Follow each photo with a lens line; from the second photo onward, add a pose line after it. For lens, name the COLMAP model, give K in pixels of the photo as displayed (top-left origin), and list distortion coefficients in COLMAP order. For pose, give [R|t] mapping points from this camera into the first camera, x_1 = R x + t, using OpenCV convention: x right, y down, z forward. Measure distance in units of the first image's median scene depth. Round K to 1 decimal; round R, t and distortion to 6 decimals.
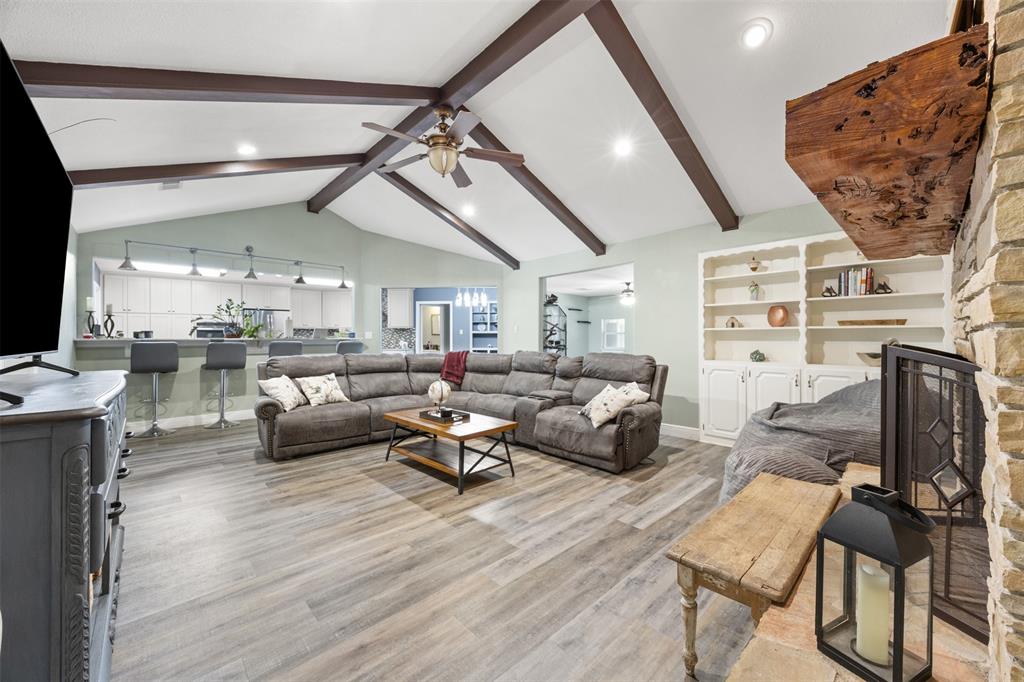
lens RADIAL K [[388.6, 0, 516.1], [0, 388.6, 338.4], [0, 0, 1]] dist [-0.002000, -0.000267]
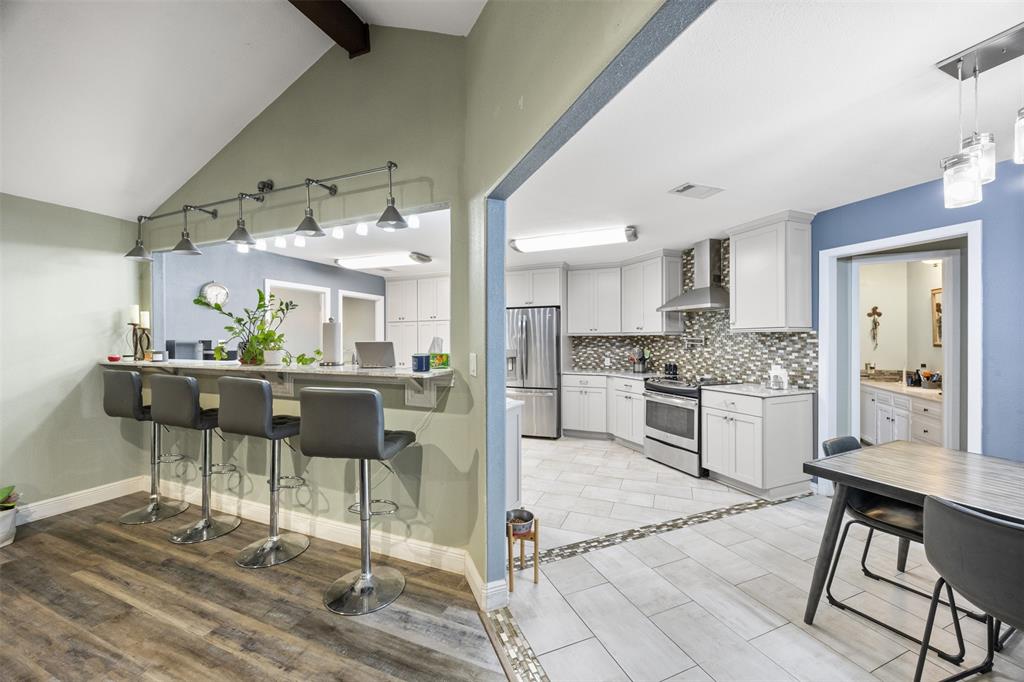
lens RADIAL K [[388.6, 0, 510.4], [0, 388.6, 339.8], [0, 0, 1]] dist [-0.002000, -0.000267]
pose [[0.402738, 0.003809, -0.915307, -0.142880], [-0.003745, 0.999990, 0.002513, -0.044449], [0.915308, 0.002416, 0.402748, 1.519324]]
